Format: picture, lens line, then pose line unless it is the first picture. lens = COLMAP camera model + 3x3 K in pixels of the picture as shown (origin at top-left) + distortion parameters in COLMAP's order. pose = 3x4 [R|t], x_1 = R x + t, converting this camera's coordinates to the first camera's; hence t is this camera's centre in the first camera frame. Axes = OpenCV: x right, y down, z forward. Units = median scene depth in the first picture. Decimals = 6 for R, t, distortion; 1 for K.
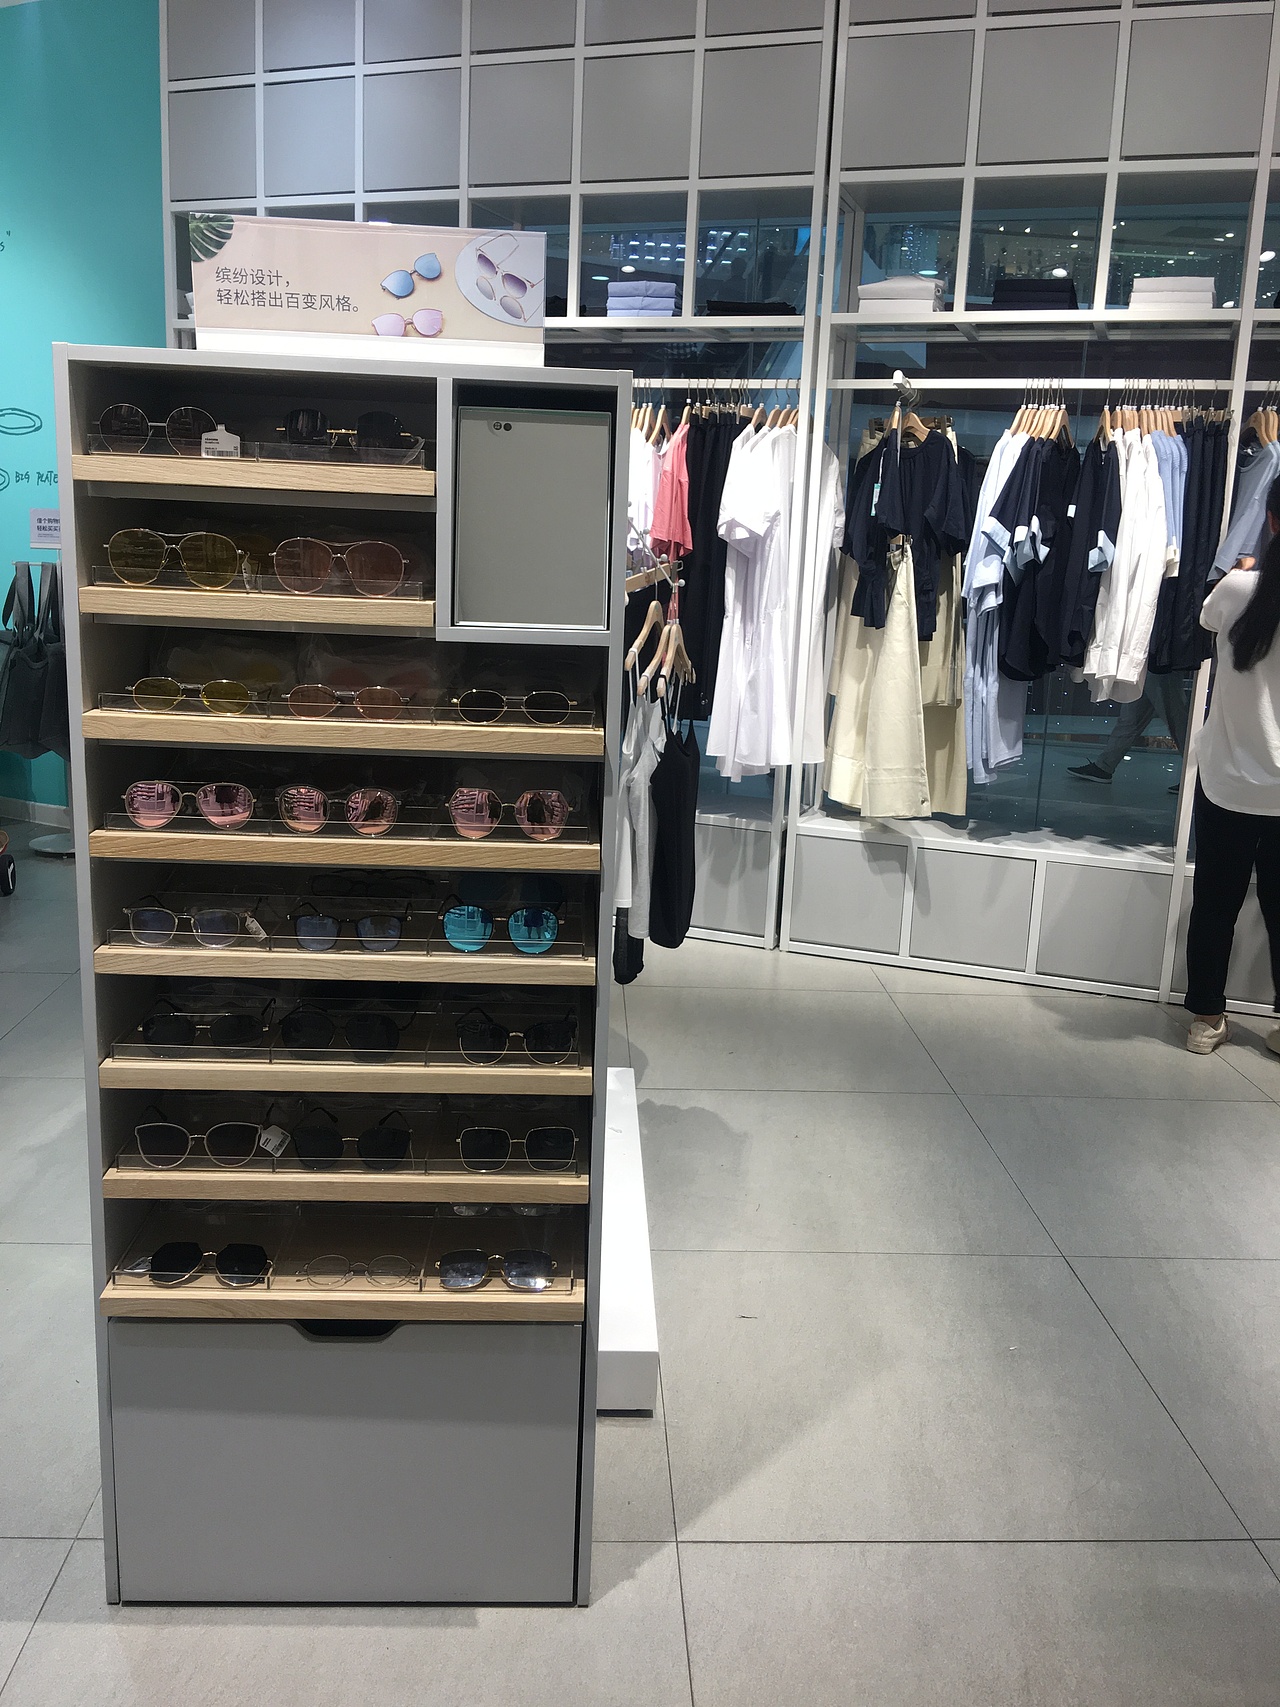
lens RADIAL K [[1433.7, 0, 644.8], [0, 1433.7, 838.0], [0, 0, 1]] dist [0.072743, -0.136126]
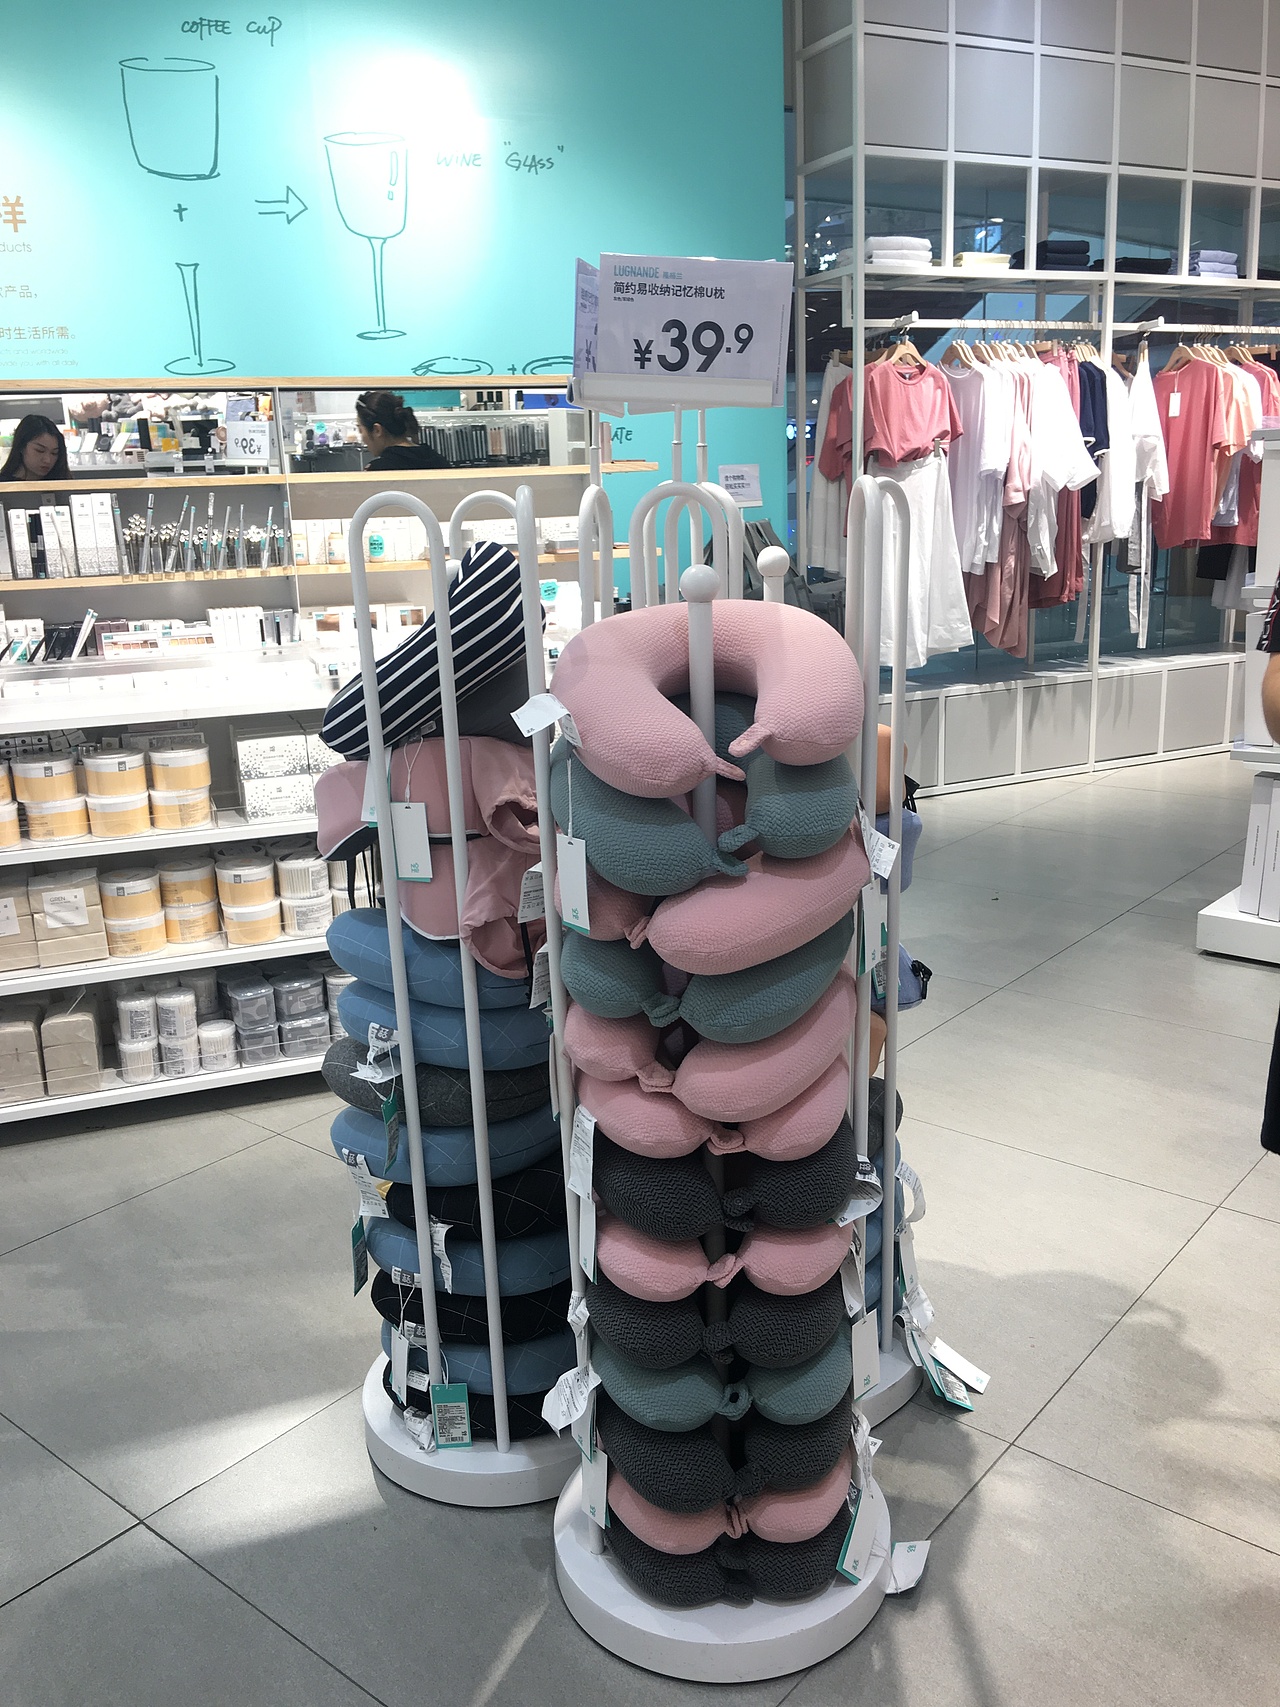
lens RADIAL K [[1433.7, 0, 644.8], [0, 1433.7, 838.0], [0, 0, 1]] dist [0.072743, -0.136126]
pose [[0.667142, -0.246916, 0.702819, -1.286910], [0.214855, 0.967154, 0.135834, -0.147389], [-0.713273, 0.060384, 0.698280, 0.447281]]
